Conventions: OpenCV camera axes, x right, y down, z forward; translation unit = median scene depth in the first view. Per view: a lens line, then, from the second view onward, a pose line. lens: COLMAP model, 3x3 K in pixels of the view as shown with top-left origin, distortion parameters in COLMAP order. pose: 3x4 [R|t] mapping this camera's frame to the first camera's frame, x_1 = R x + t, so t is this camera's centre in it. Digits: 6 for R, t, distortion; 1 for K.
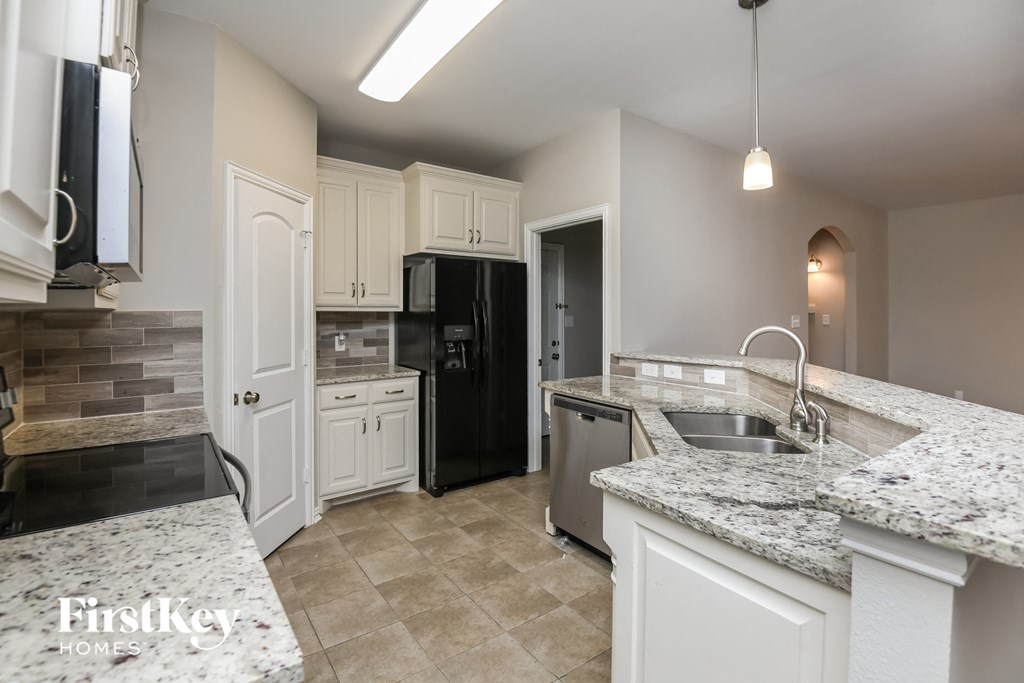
lens RADIAL K [[474.0, 0, 522.9], [0, 474.0, 314.1], [0, 0, 1]] dist [0.013845, -0.010633]
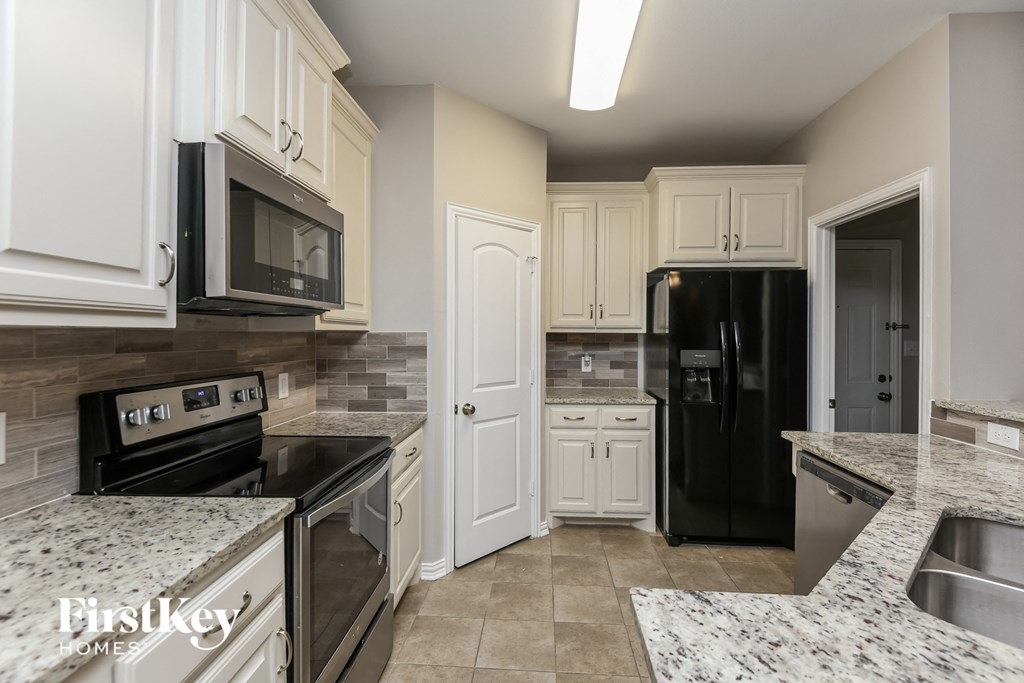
lens RADIAL K [[474.0, 0, 517.7], [0, 474.0, 332.2], [0, 0, 1]] dist [0.013845, -0.010633]
pose [[0.771020, 0.006484, -0.636777, 0.176018], [-0.008479, 0.999964, -0.000084, -0.005908], [0.636754, 0.005464, 0.771048, 0.161282]]
